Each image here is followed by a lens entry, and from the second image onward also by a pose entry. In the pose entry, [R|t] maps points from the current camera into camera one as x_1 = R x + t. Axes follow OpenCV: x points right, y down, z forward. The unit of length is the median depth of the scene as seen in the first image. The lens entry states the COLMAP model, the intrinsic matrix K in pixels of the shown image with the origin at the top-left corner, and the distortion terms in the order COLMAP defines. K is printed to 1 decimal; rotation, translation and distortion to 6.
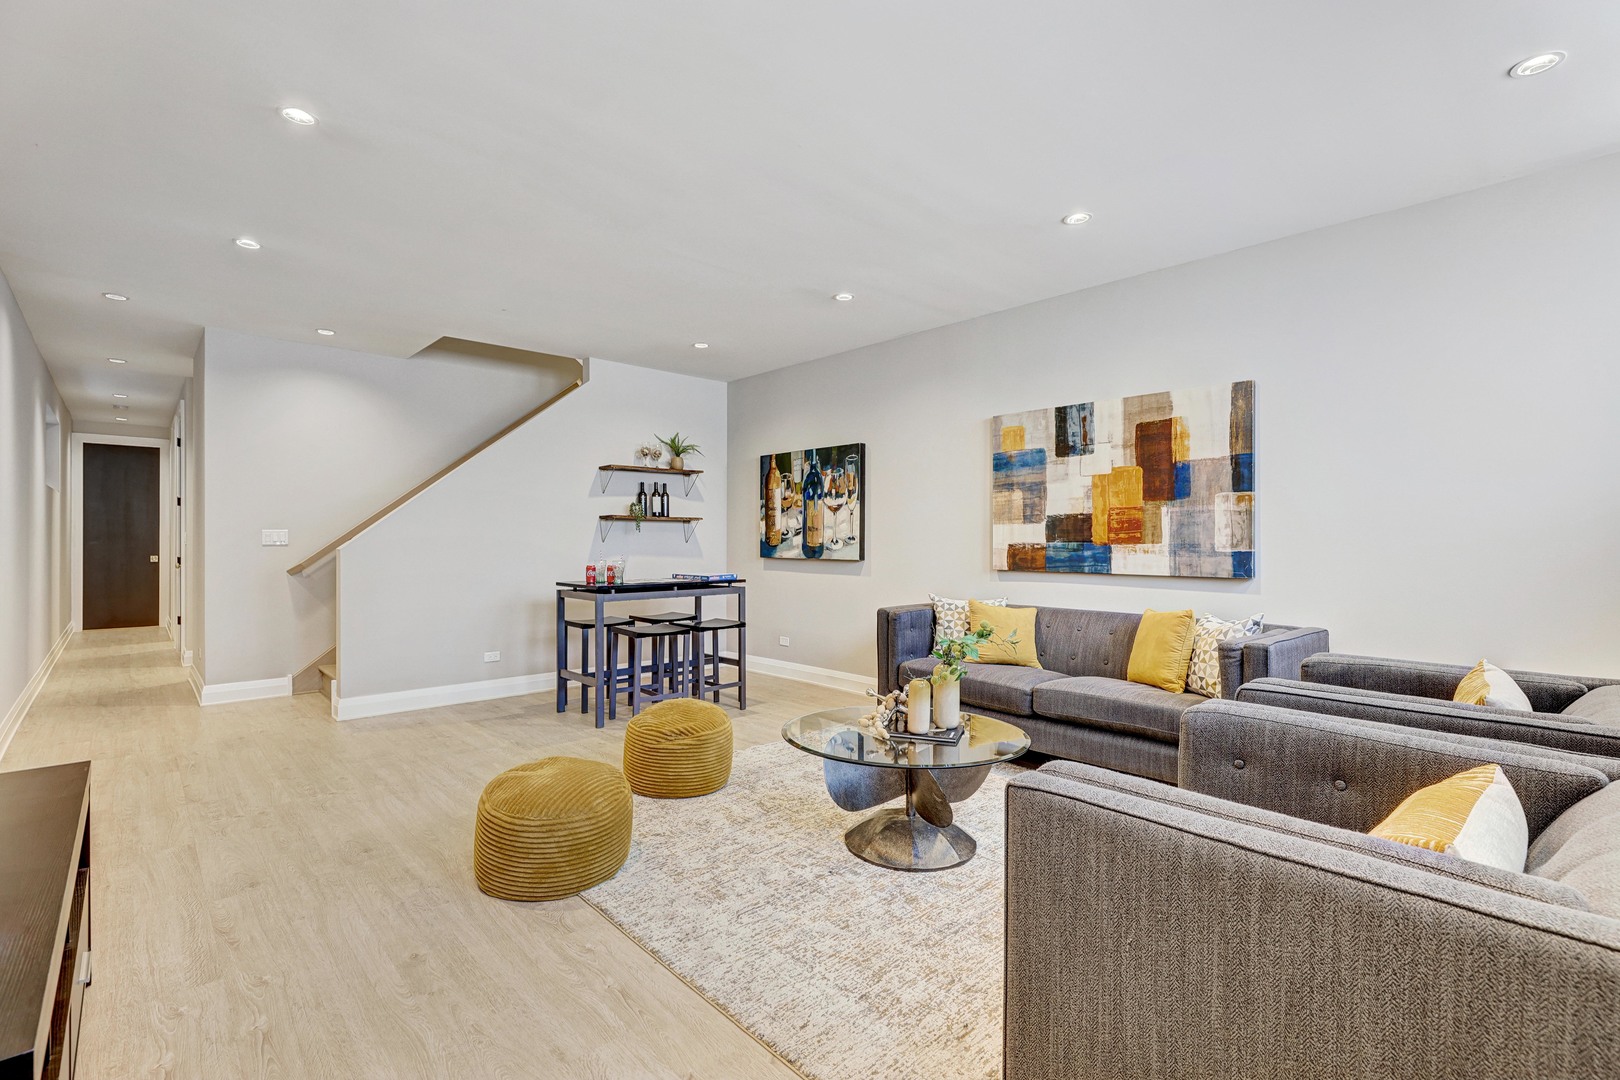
lens RADIAL K [[736.2, 0, 809.0], [0, 736.2, 537.9], [0, 0, 1]] dist [0.001220, -0.000792]
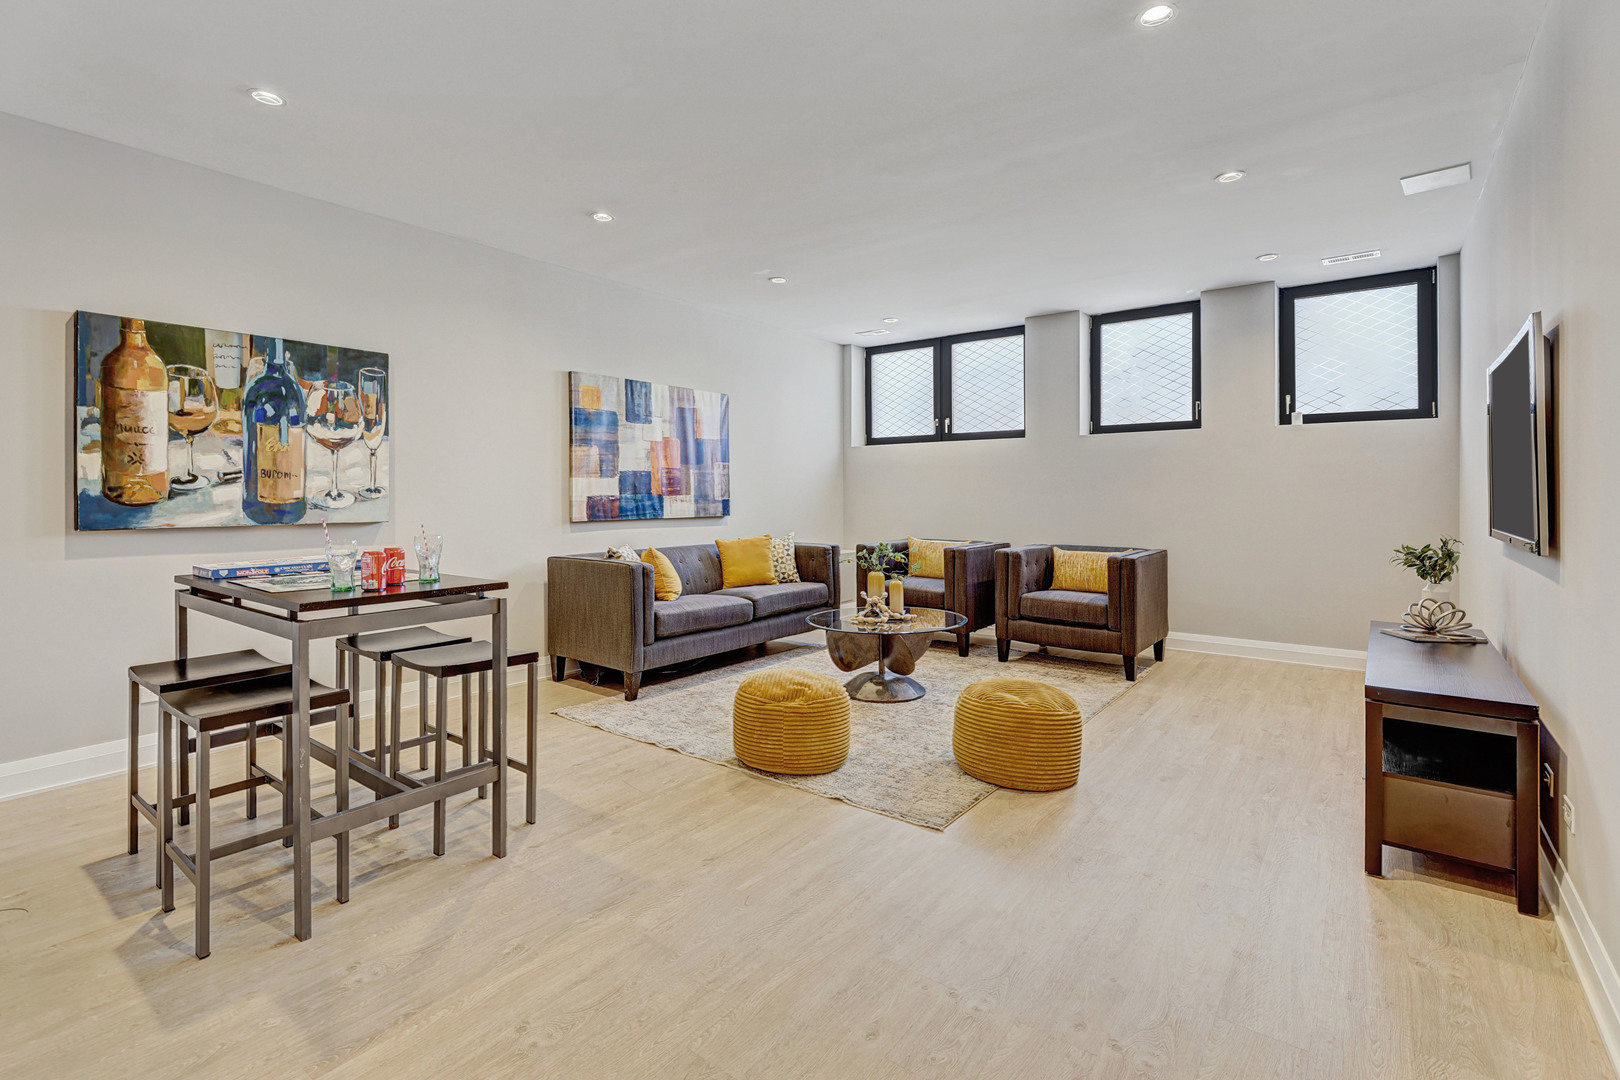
lens RADIAL K [[736.2, 0, 812.6], [0, 736.2, 499.2], [0, 0, 1]] dist [0.001220, -0.000792]
pose [[-0.171450, -0.011718, 0.985123, -0.687587], [-0.004835, 0.999927, 0.011052, -0.000738], [-0.985181, -0.002868, -0.171494, 0.721175]]
